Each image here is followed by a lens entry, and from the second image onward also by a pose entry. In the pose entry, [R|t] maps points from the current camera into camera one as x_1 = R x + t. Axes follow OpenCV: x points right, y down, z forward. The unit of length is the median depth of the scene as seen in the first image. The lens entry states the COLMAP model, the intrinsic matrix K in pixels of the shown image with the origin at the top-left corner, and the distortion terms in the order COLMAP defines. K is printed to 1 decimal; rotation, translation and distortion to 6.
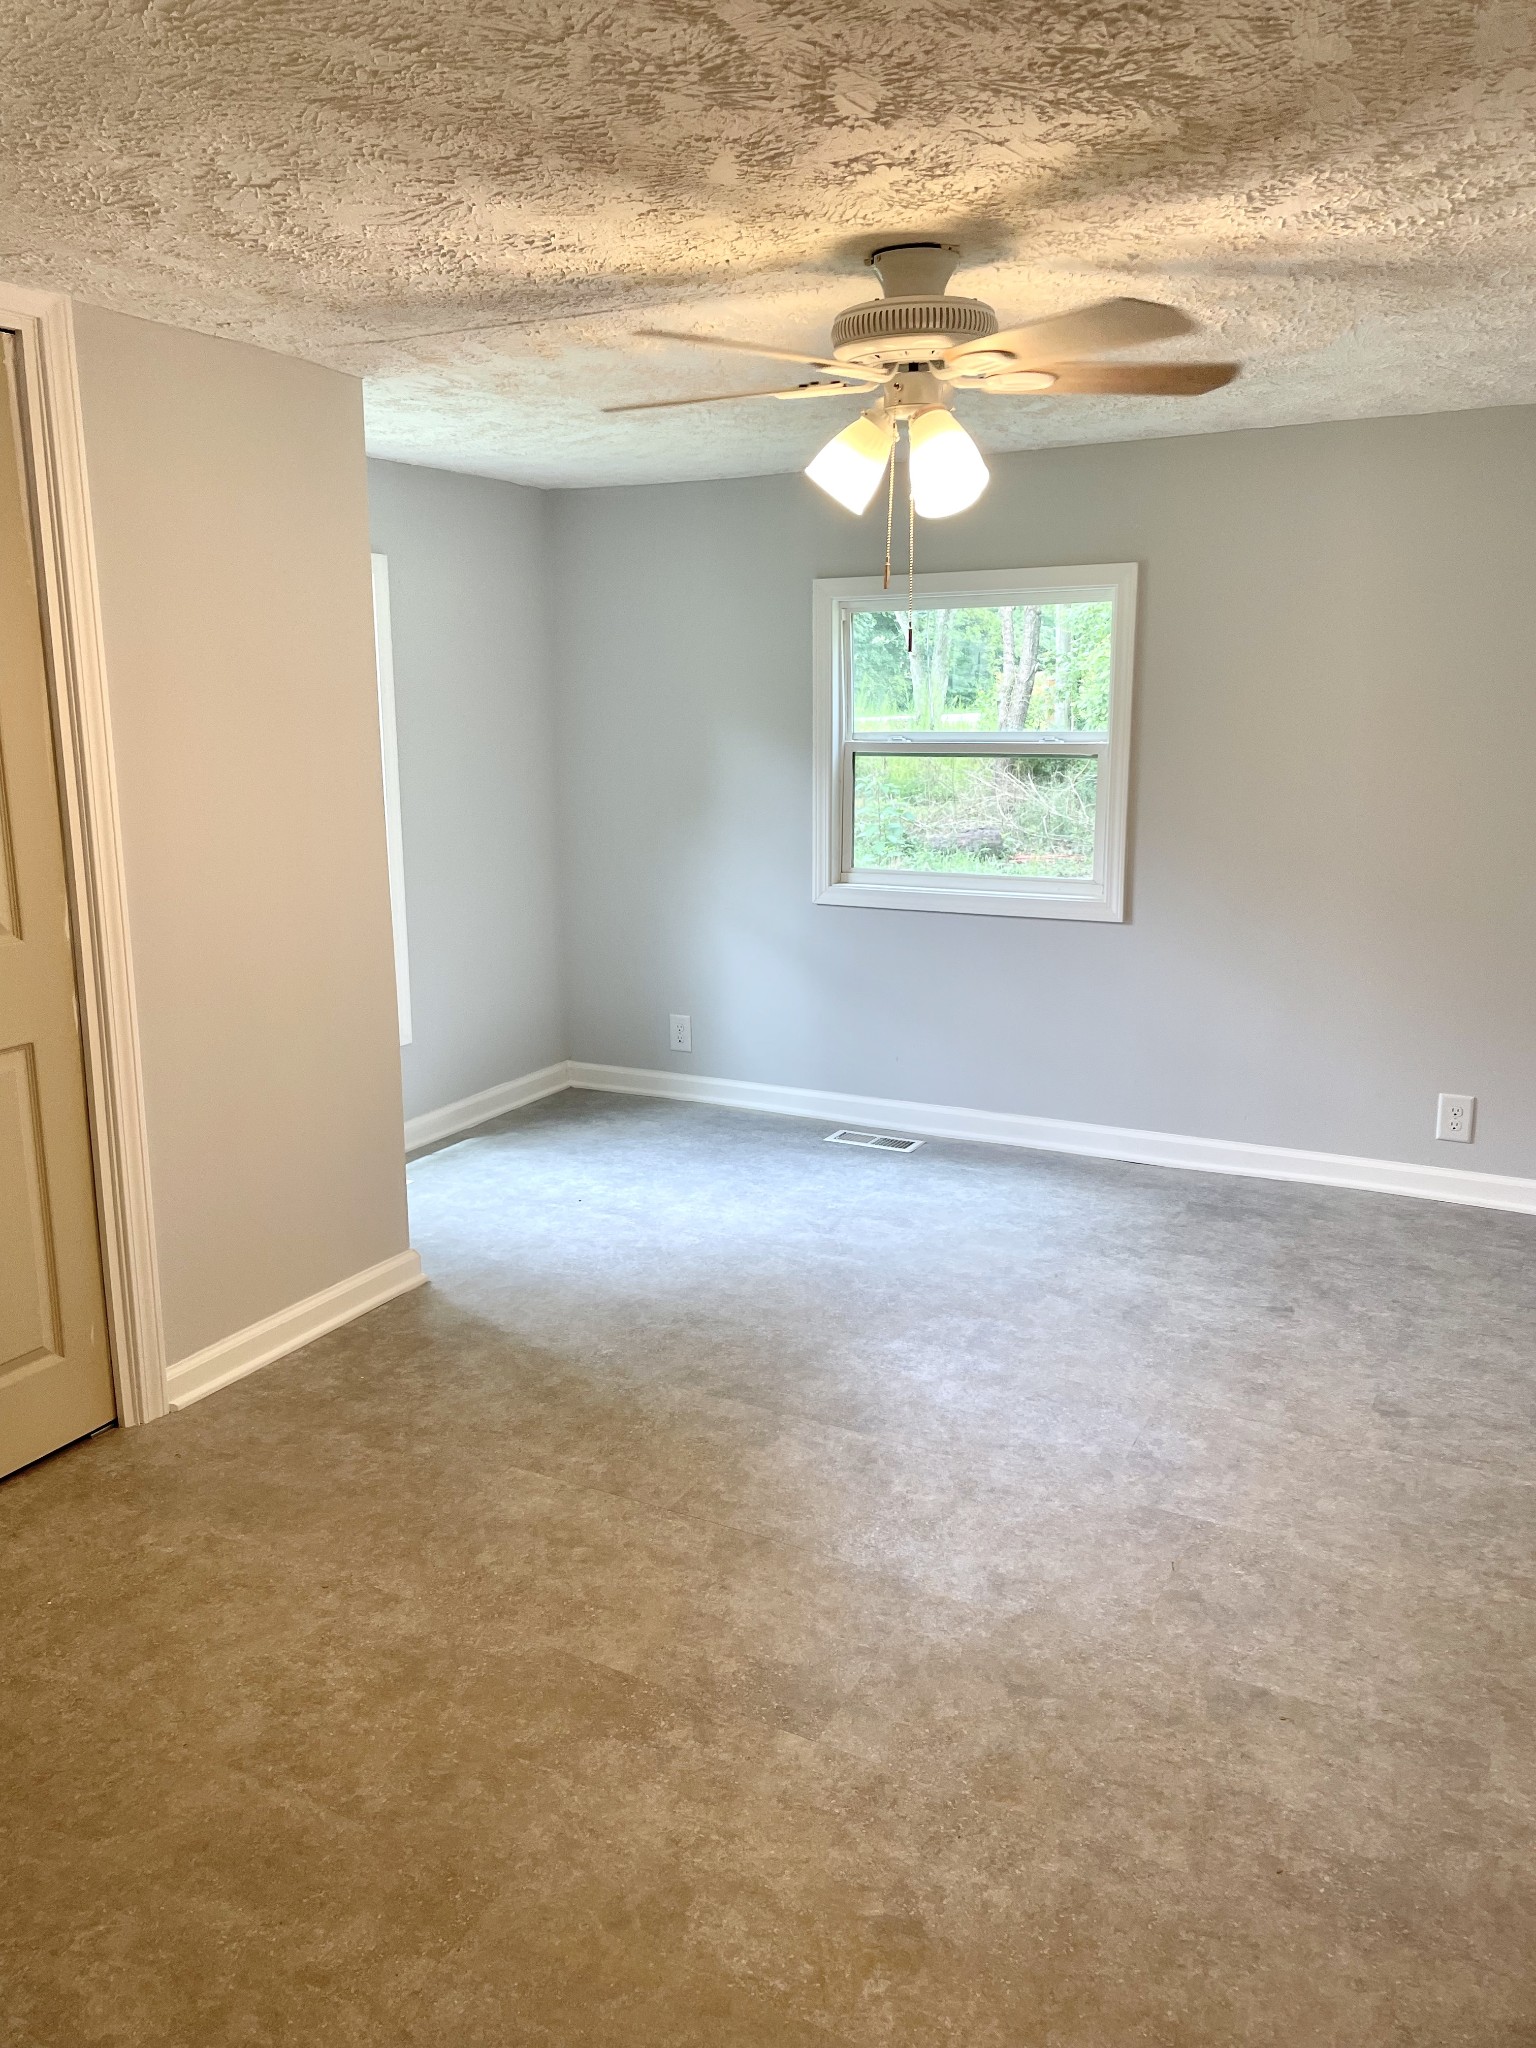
lens RADIAL K [[1535.8, 0, 758.0], [0, 1535.8, 1014.6], [0, 0, 1]] dist [0.081143, -0.099701]
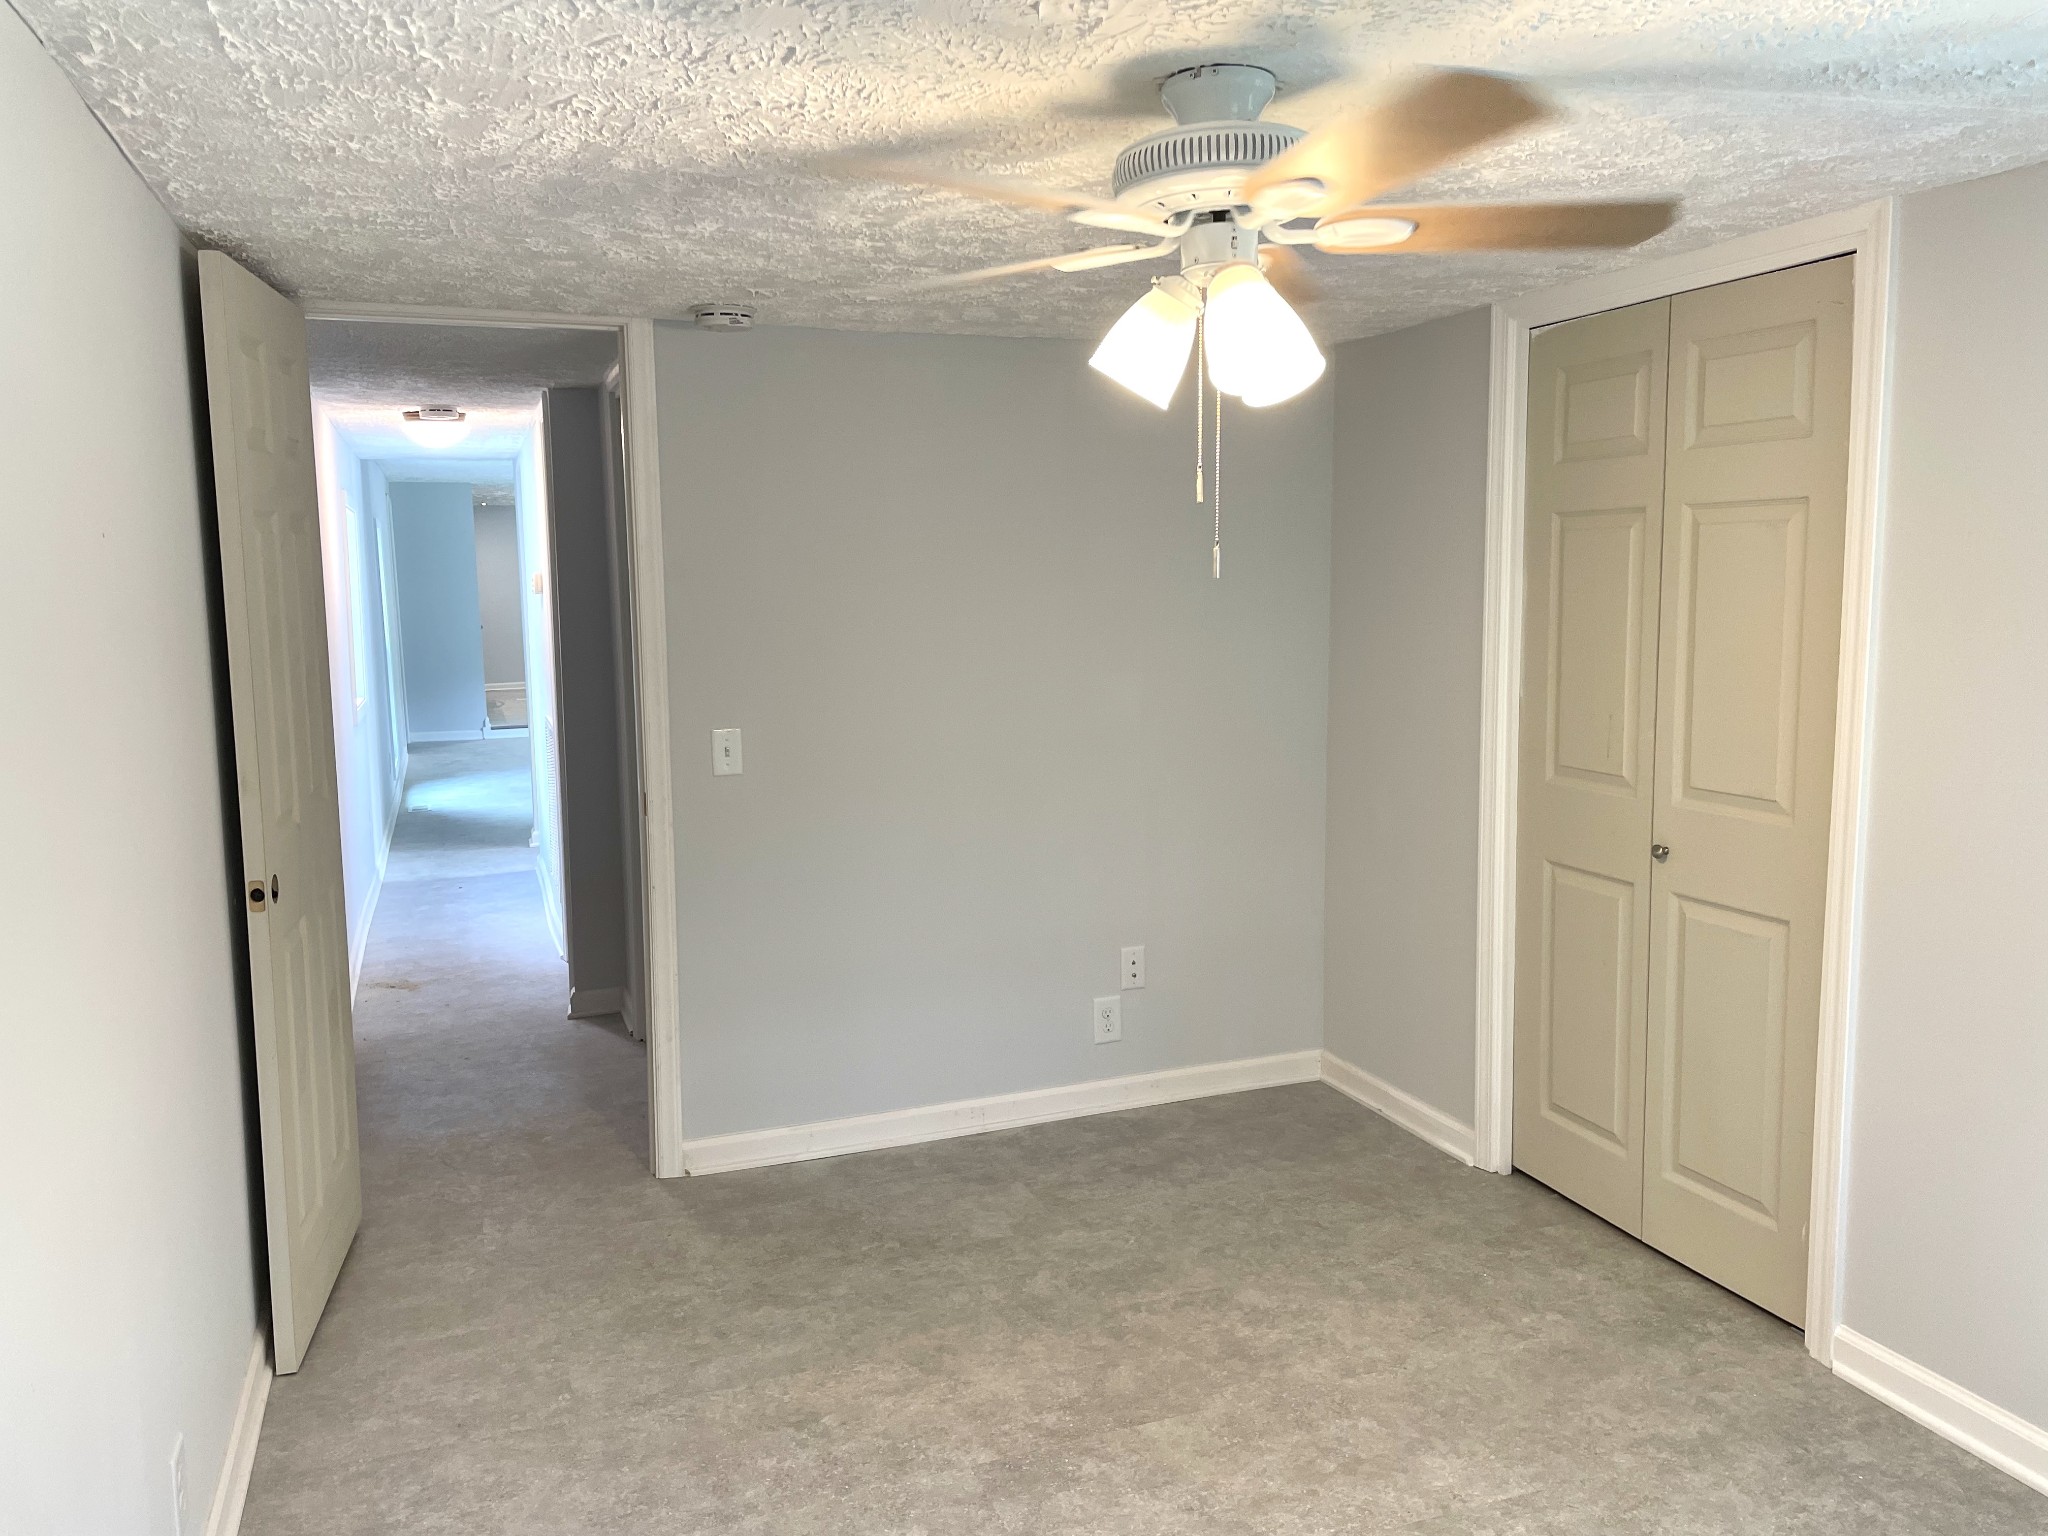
lens RADIAL K [[1535.8, 0, 1003.8], [0, 1535.8, 769.7], [0, 0, 1]] dist [0.081143, -0.099701]
pose [[-0.679744, 0.108287, -0.725412, 0.742015], [-0.135404, 0.953513, 0.269217, -0.334345], [0.720843, 0.281223, -0.633482, 1.448667]]
